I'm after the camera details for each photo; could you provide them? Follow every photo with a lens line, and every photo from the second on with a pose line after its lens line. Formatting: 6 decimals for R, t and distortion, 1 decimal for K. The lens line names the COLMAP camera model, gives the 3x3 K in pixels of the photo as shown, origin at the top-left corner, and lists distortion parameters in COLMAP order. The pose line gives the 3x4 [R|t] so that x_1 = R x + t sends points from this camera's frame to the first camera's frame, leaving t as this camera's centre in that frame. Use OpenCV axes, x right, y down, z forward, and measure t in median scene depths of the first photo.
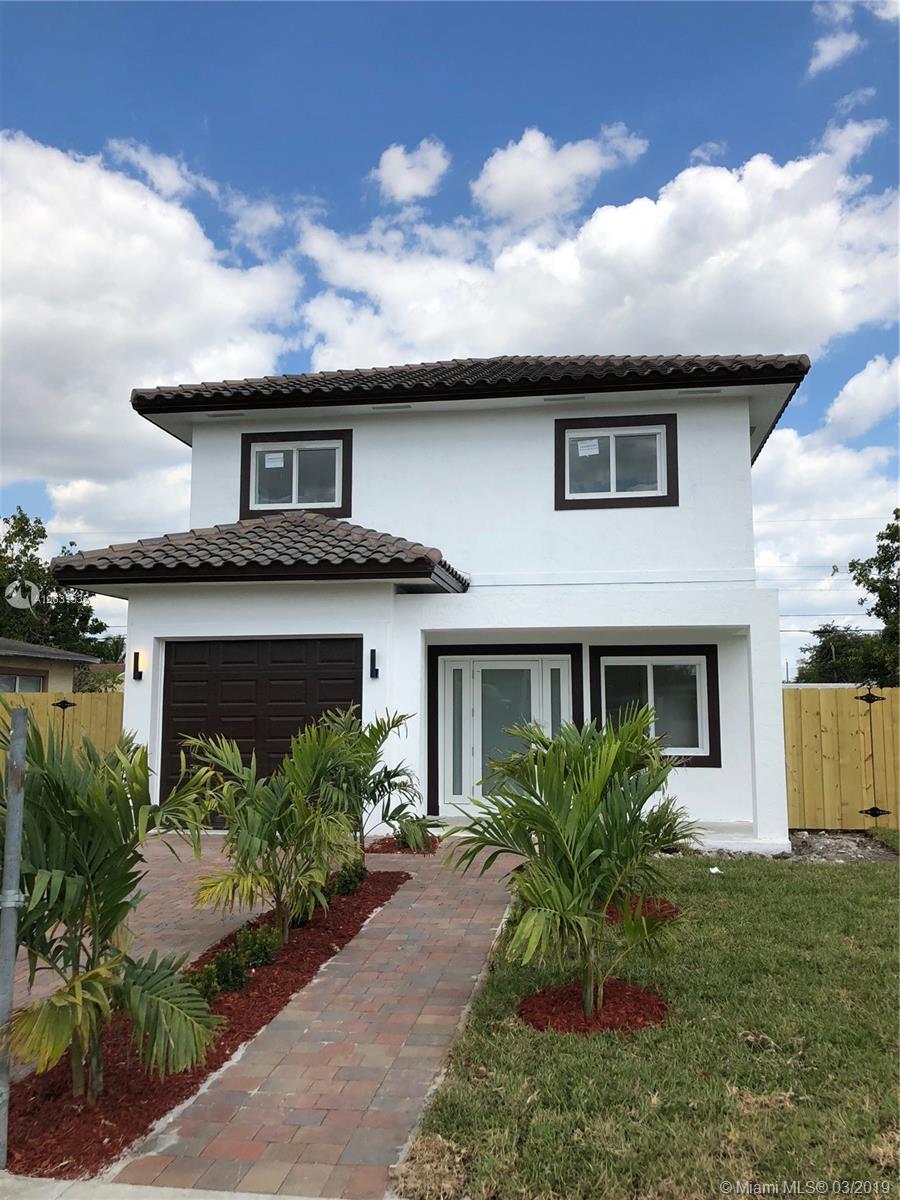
lens RADIAL K [[985.5, 0, 443.5], [0, 985.5, 601.9], [0, 0, 1]] dist [0.023160, -0.009622]
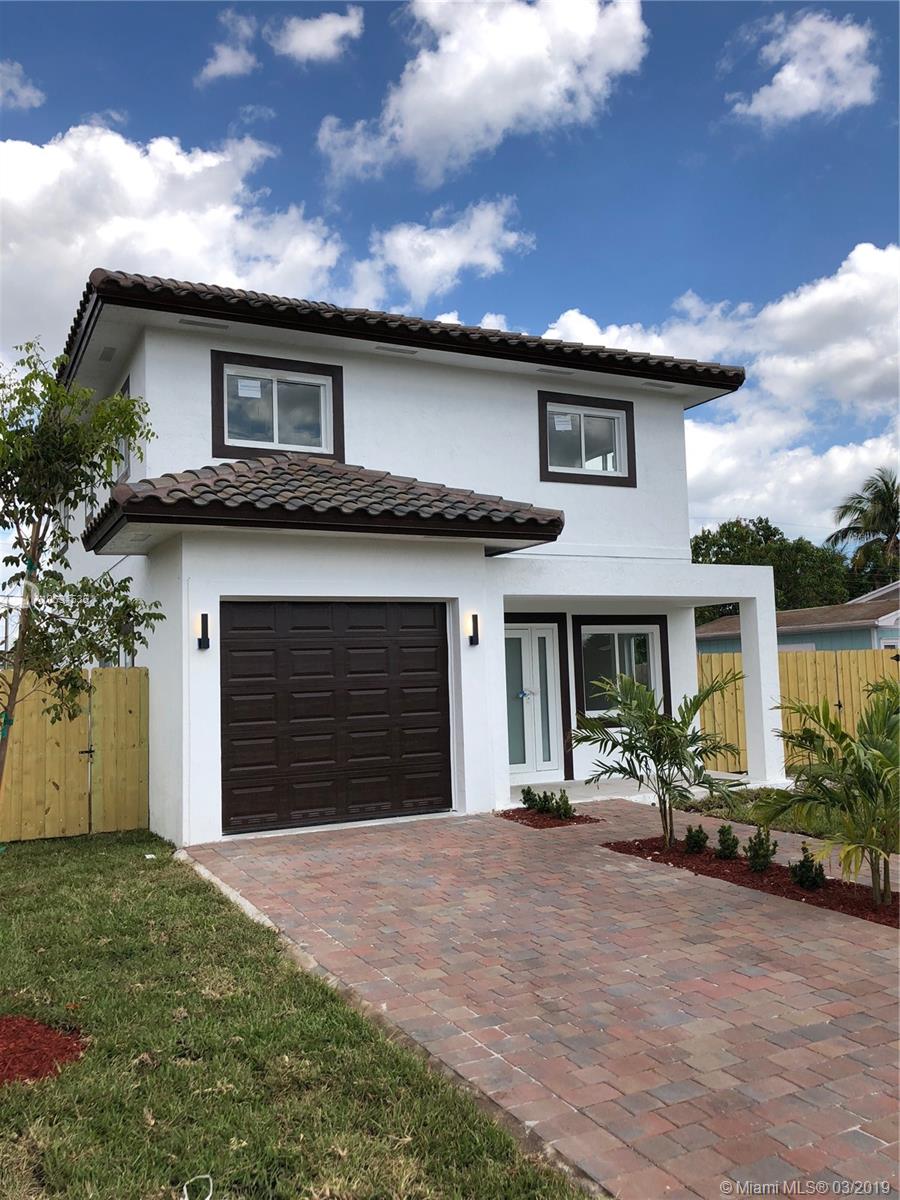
lens RADIAL K [[985.5, 0, 446.8], [0, 985.5, 595.4], [0, 0, 1]] dist [0.023160, -0.009622]
pose [[0.810424, 0.025990, 0.585267, -0.559382], [-0.033162, 0.999449, 0.001537, 0.026566], [-0.584904, -0.020654, 0.810839, 0.237411]]
